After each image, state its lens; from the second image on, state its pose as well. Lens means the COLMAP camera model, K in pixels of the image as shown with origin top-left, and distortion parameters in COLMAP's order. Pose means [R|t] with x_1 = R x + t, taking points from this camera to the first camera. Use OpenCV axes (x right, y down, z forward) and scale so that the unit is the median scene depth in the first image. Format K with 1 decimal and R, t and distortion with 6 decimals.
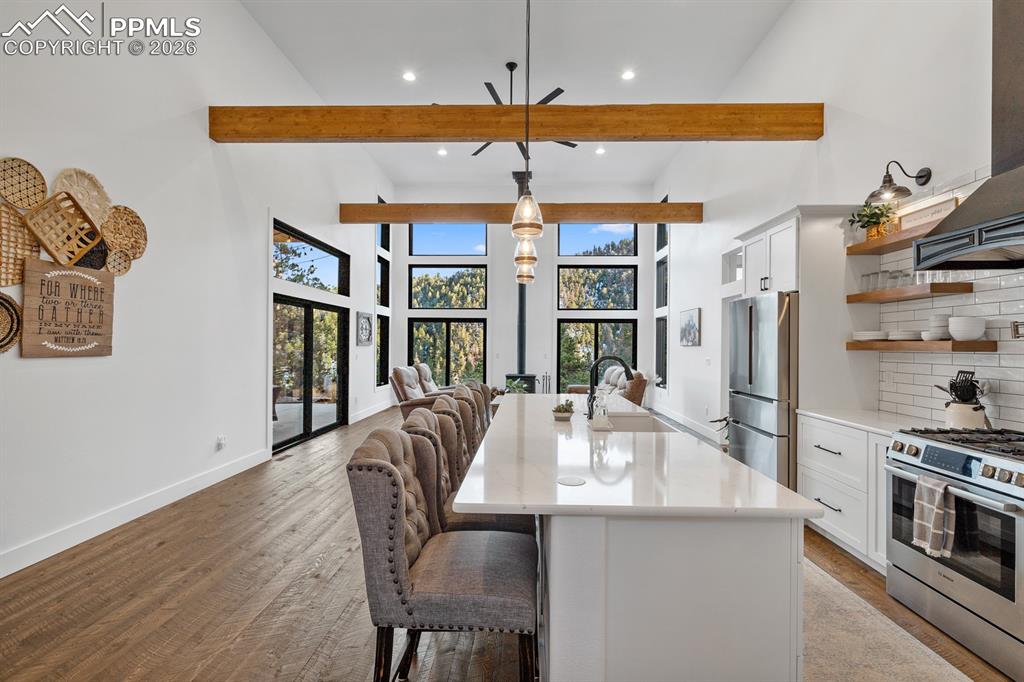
lens RADIAL K [[444.5, 0, 513.9], [0, 444.5, 342.3], [0, 0, 1]] dist [0.000608, -0.000093]
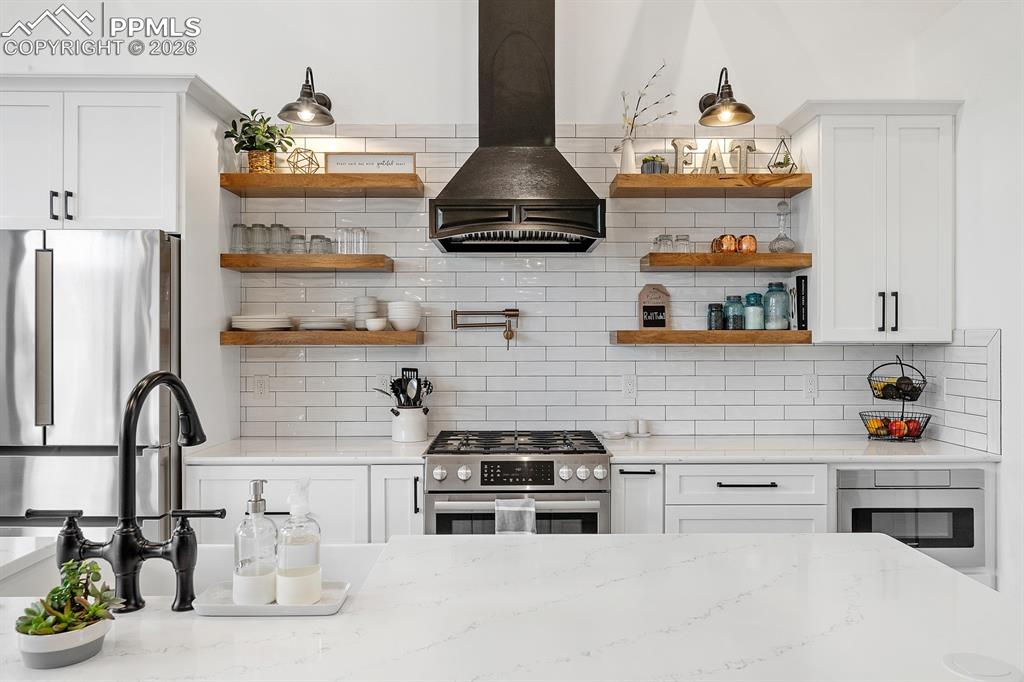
lens RADIAL K [[686.6, 0, 511.3], [0, 686.6, 342.0], [0, 0, 1]] dist [-0.008140, 0.002381]
pose [[-0.029512, -0.011448, 0.999499, -0.249559], [-0.004459, 0.999926, 0.011321, 0.001931], [-0.999554, -0.004122, -0.029561, 0.816981]]
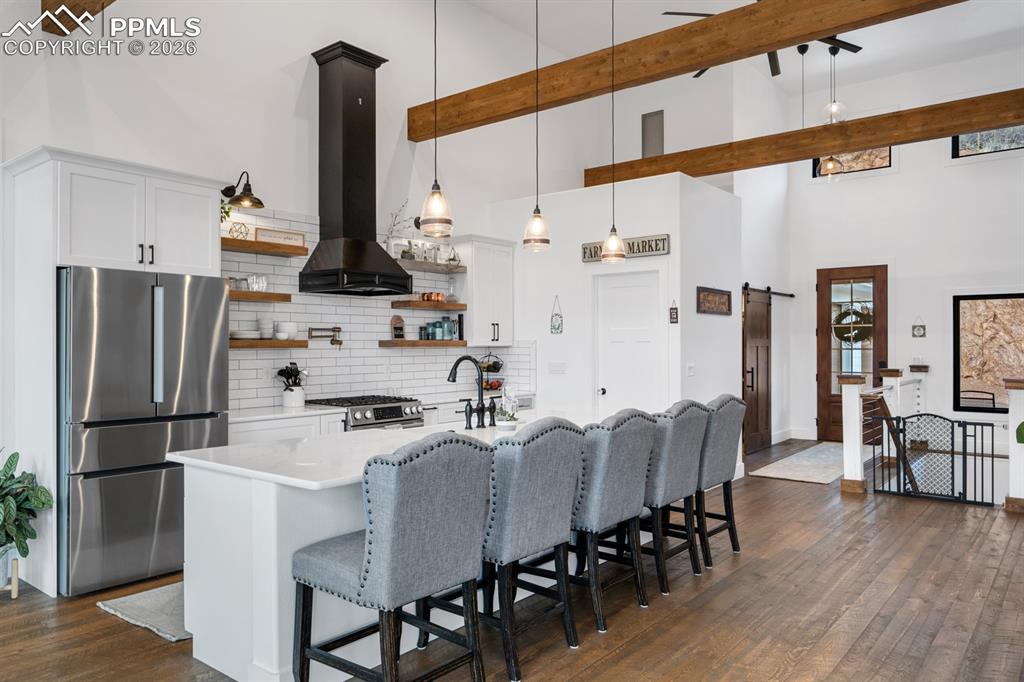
lens RADIAL K [[686.6, 0, 510.7], [0, 686.6, 339.0], [0, 0, 1]] dist [-0.008140, 0.002381]
pose [[-0.784411, -0.002892, 0.620234, -0.773333], [-0.007908, 0.999954, -0.005339, -0.000188], [-0.620190, -0.009092, -0.784399, 2.158470]]
